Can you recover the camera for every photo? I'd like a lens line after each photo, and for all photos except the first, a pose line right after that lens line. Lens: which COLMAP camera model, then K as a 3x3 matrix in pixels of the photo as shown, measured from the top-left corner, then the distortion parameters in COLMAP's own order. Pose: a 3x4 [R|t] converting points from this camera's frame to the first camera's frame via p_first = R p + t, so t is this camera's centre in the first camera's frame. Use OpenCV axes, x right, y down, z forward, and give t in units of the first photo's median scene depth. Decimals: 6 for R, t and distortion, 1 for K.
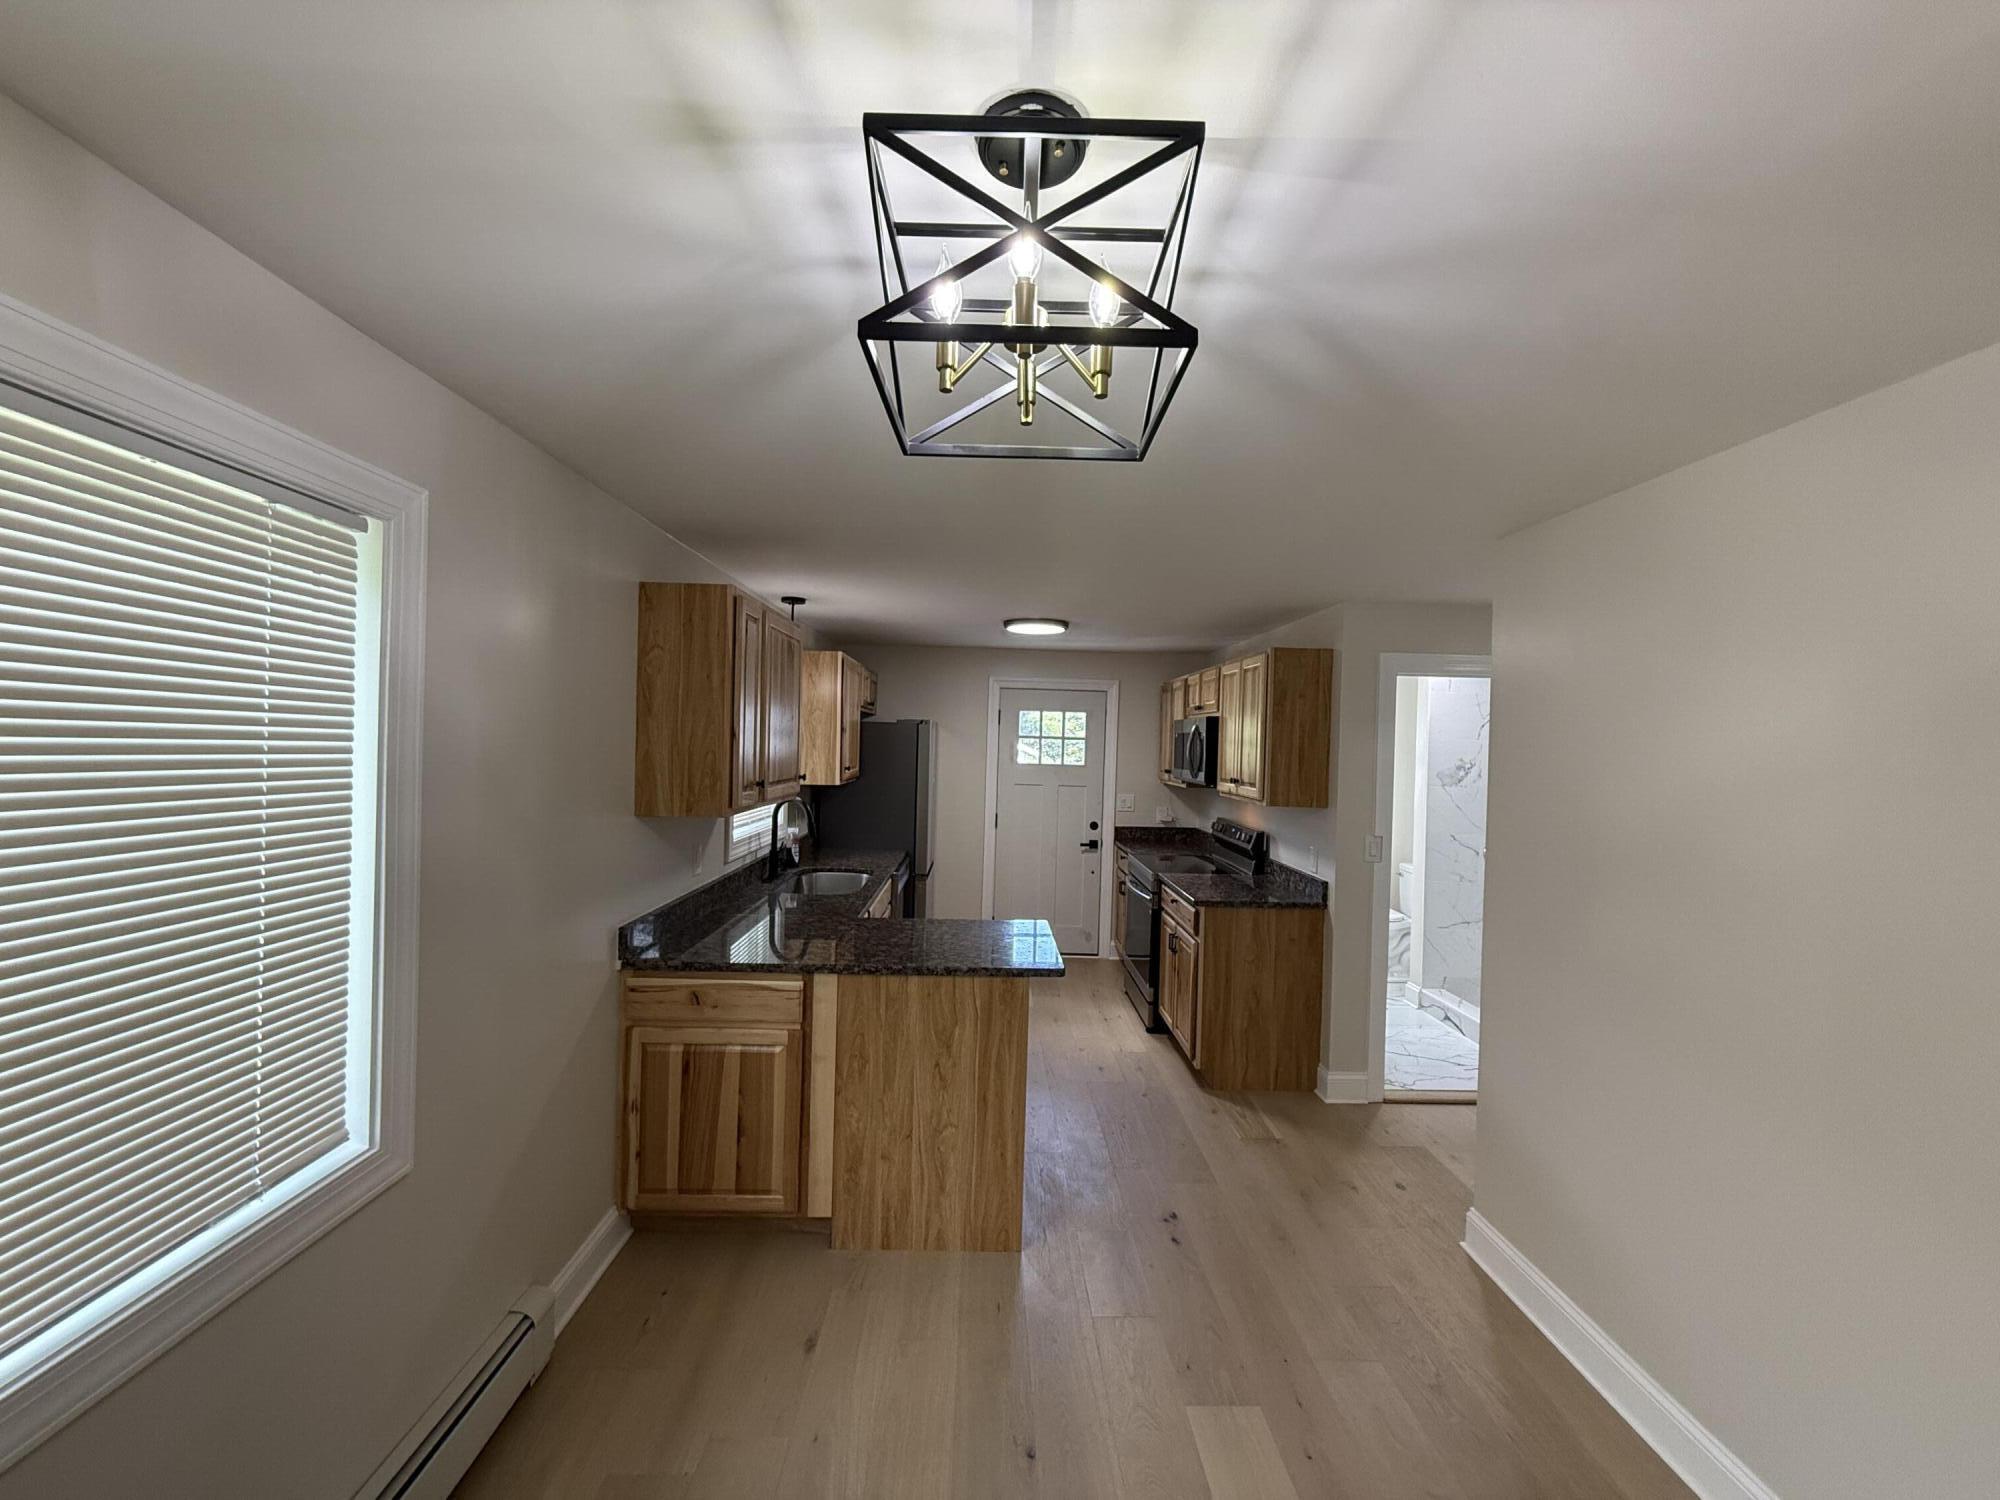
lens RADIAL K [[797.1, 0, 1005.6], [0, 797.1, 748.6], [0, 0, 1]] dist [-0.000130, -0.000115]
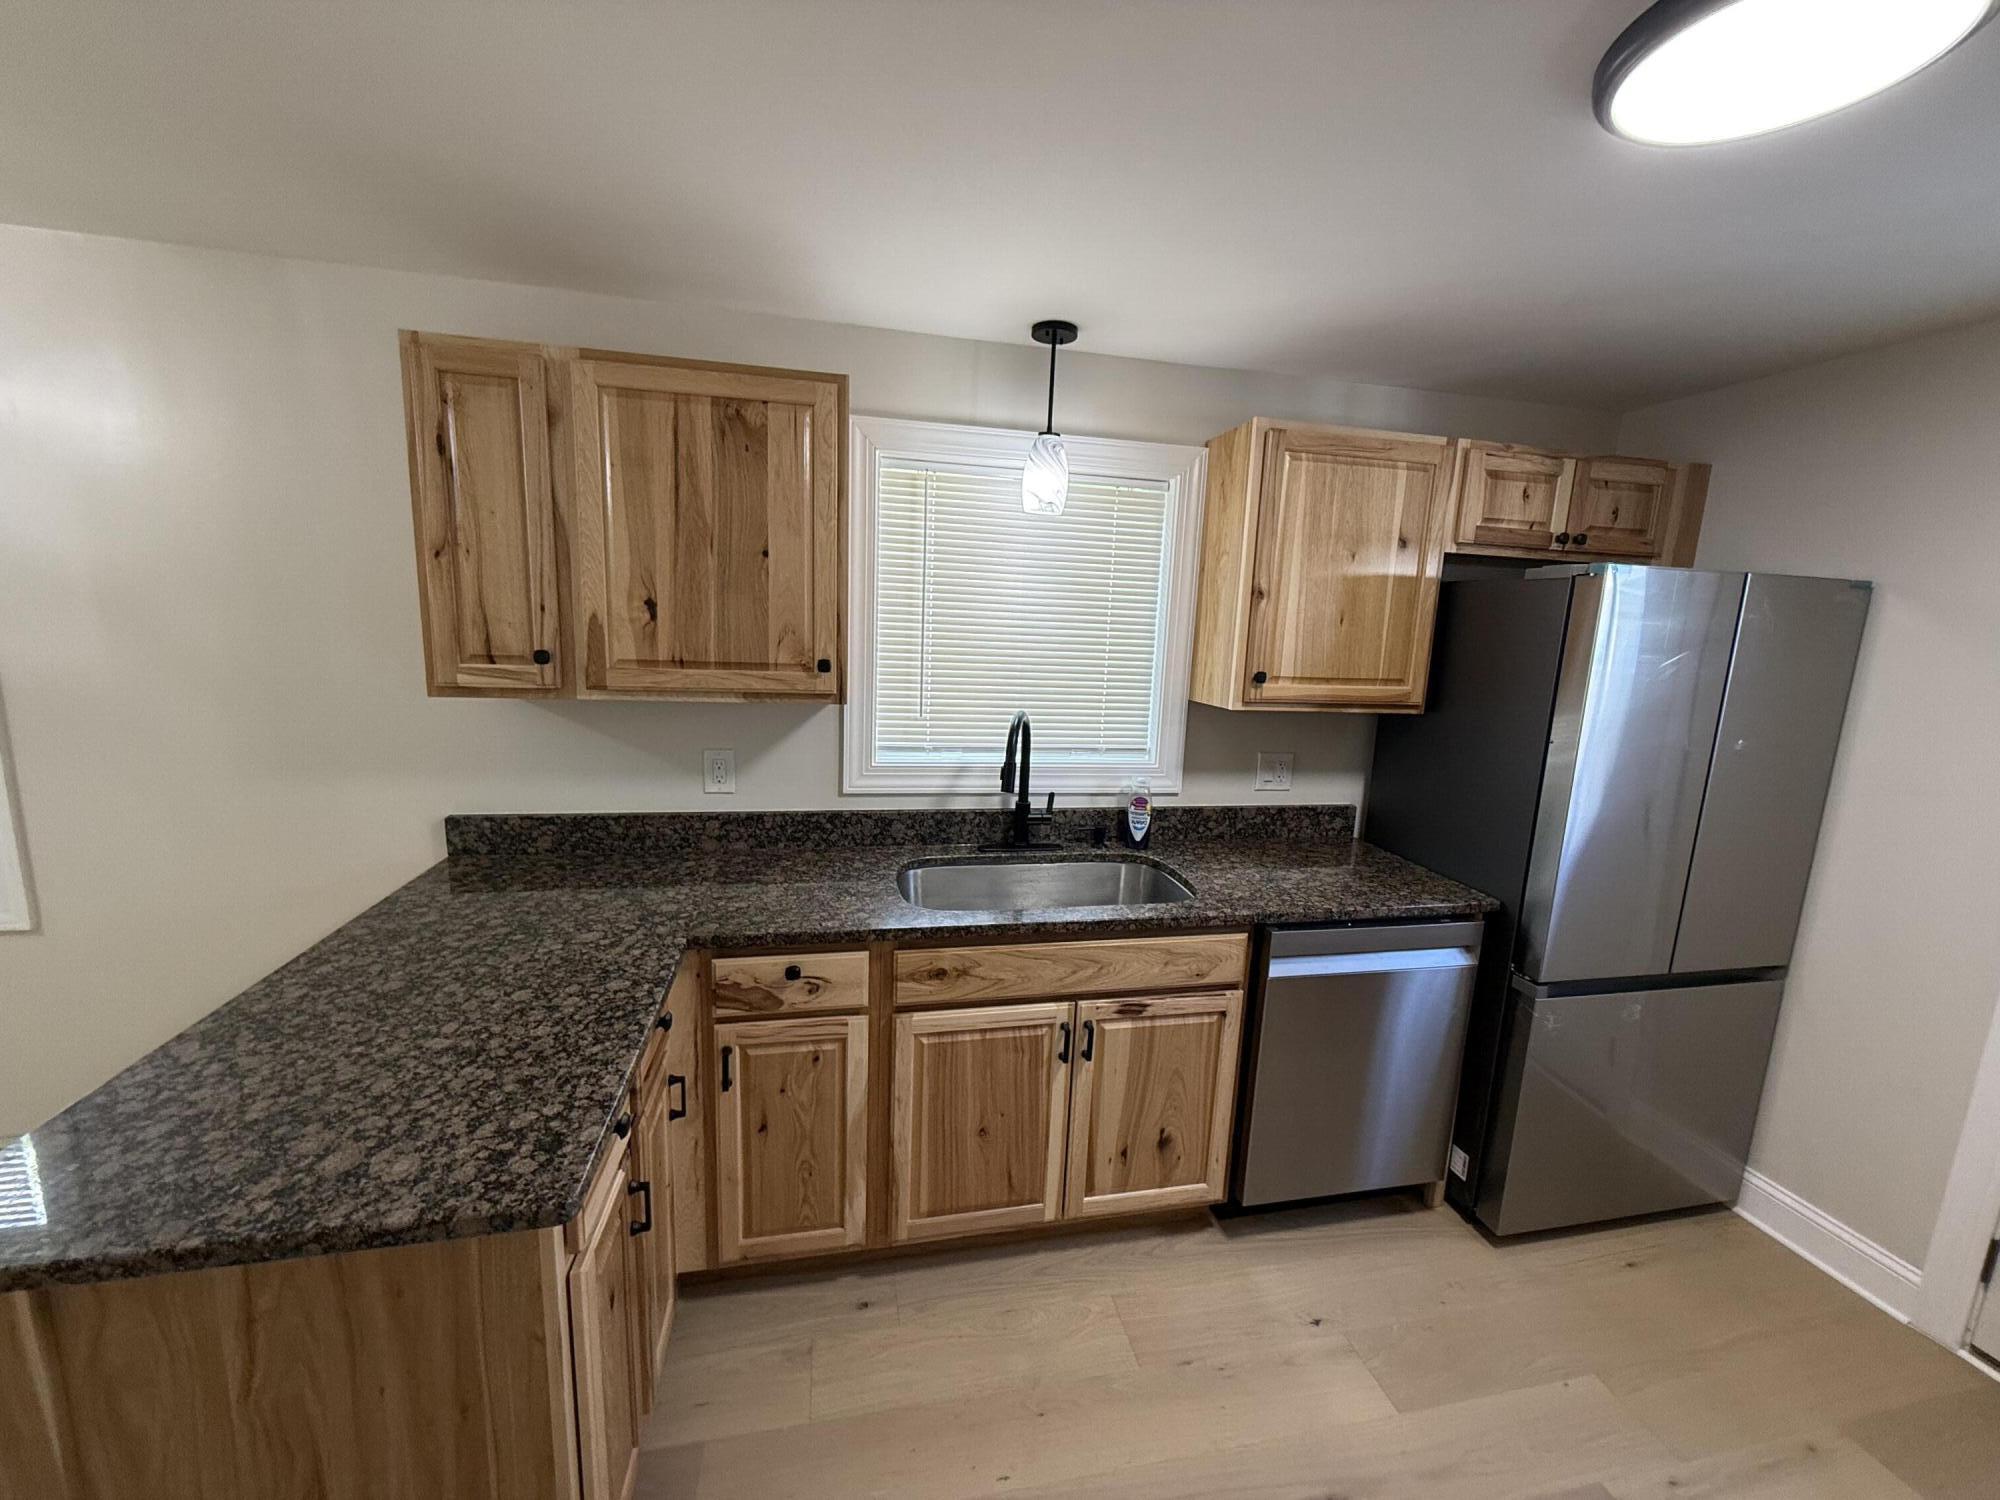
lens RADIAL K [[797.1, 0, 1009.0], [0, 797.1, 750.9], [0, 0, 1]] dist [-0.000130, -0.000115]
pose [[0.188207, 0.145550, -0.971284, 0.247291], [-0.043693, 0.989219, 0.139772, 0.009340], [0.981157, 0.016132, 0.192538, 0.819073]]
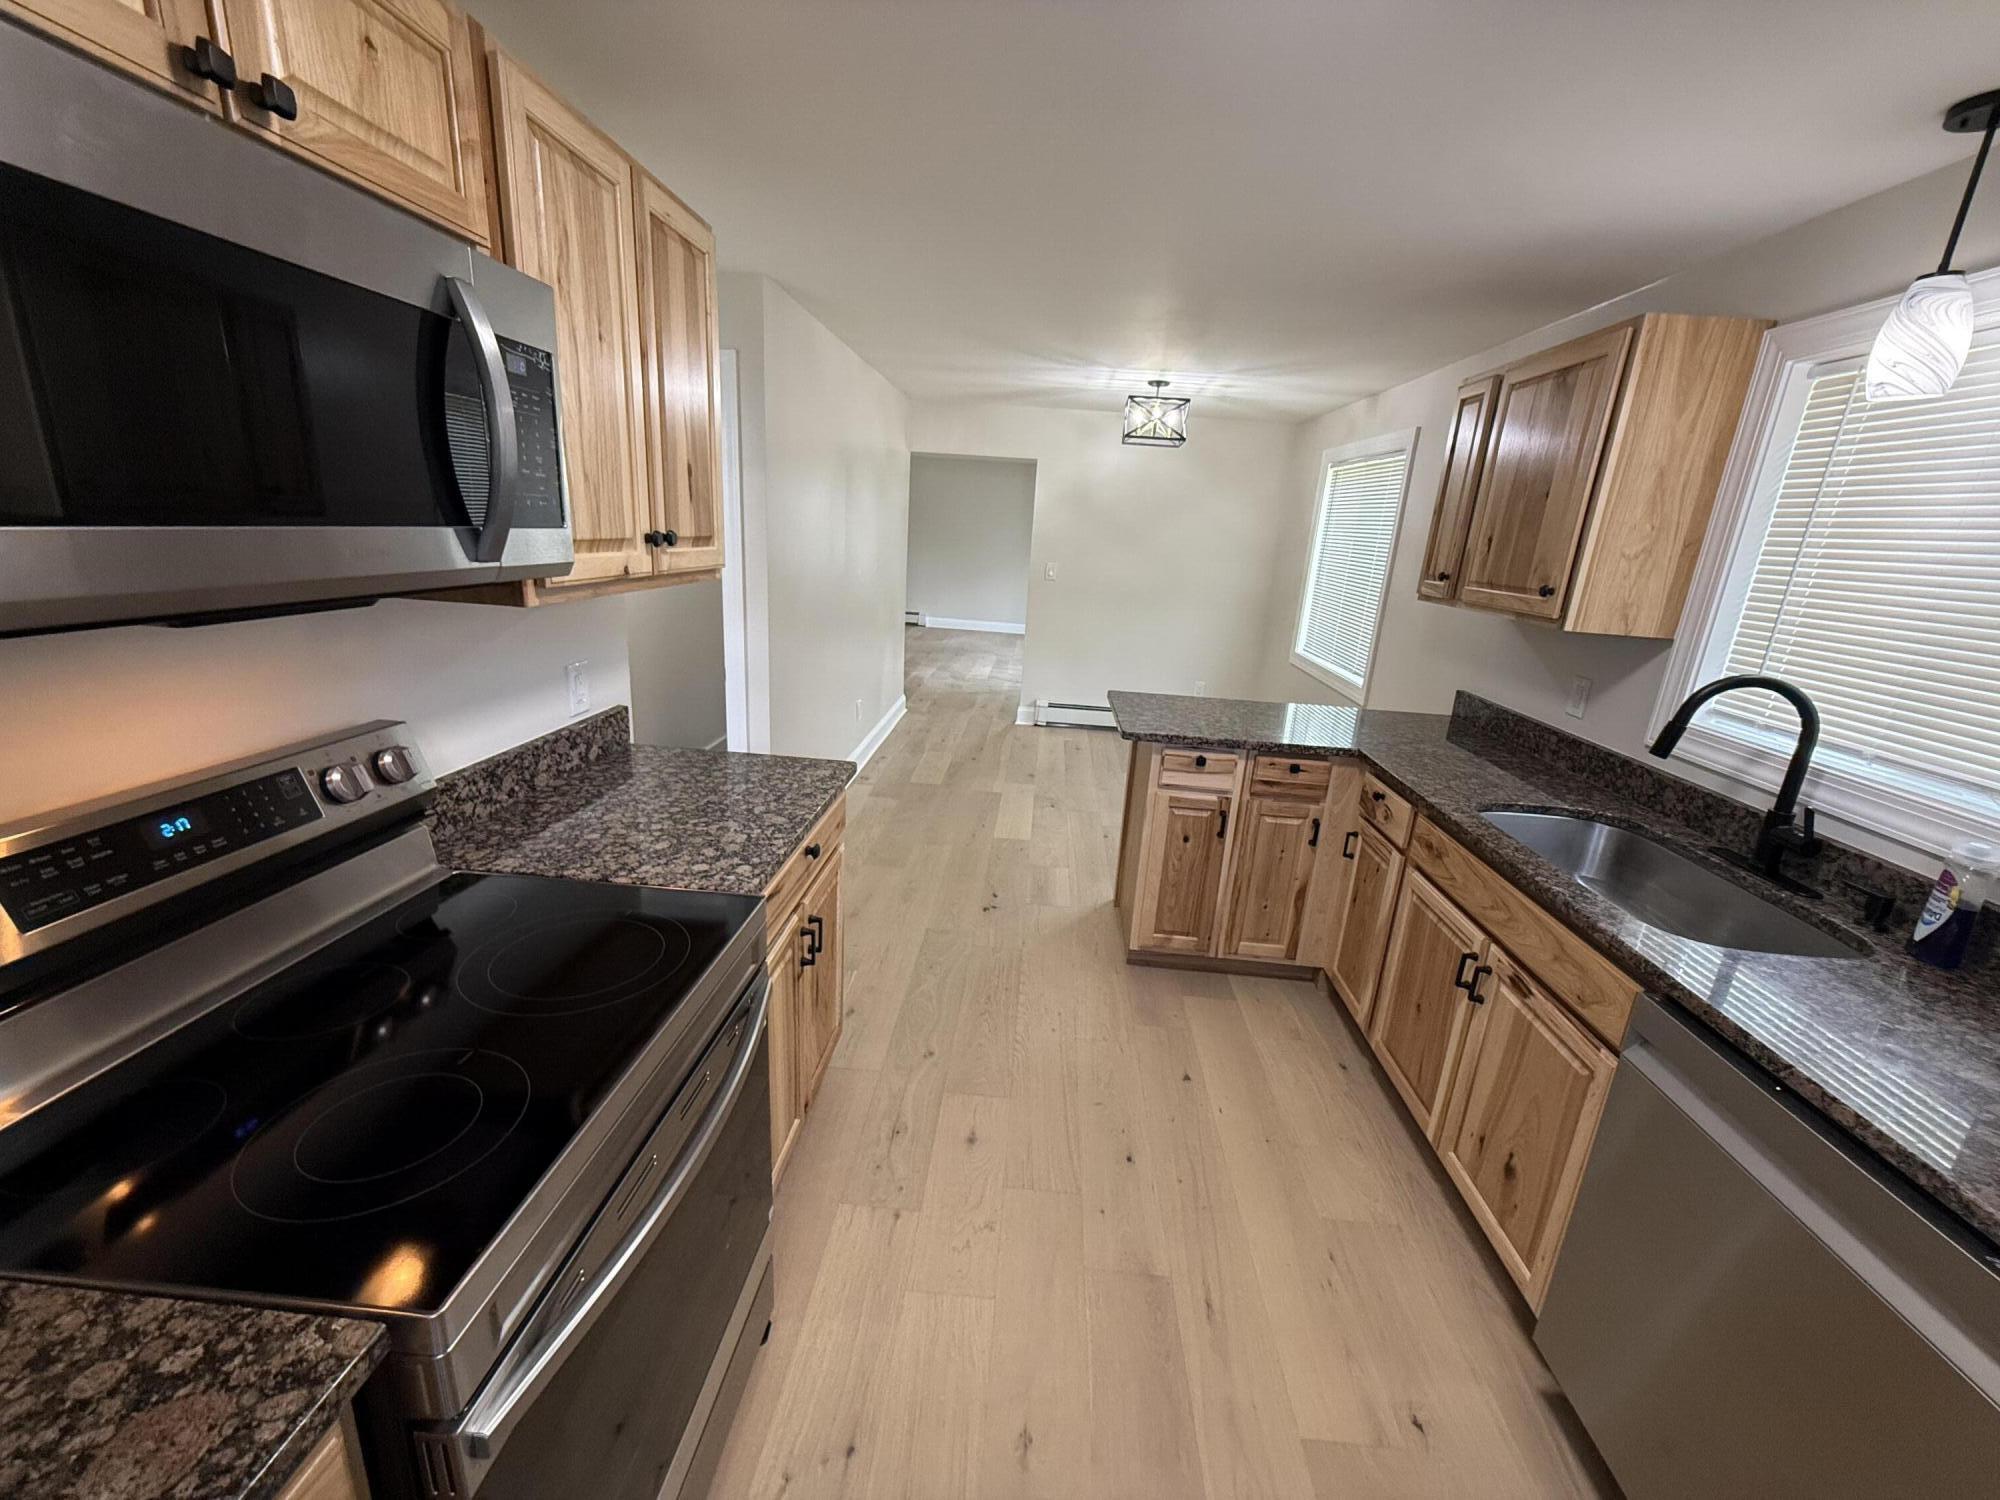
lens RADIAL K [[797.1, 0, 1007.3], [0, 797.1, 749.5], [0, 0, 1]] dist [-0.000130, -0.000115]
pose [[-0.992258, -0.111980, 0.053712, 0.091263], [-0.092487, 0.954886, 0.282204, 0.013868], [-0.082890, 0.275052, -0.957850, 1.333746]]
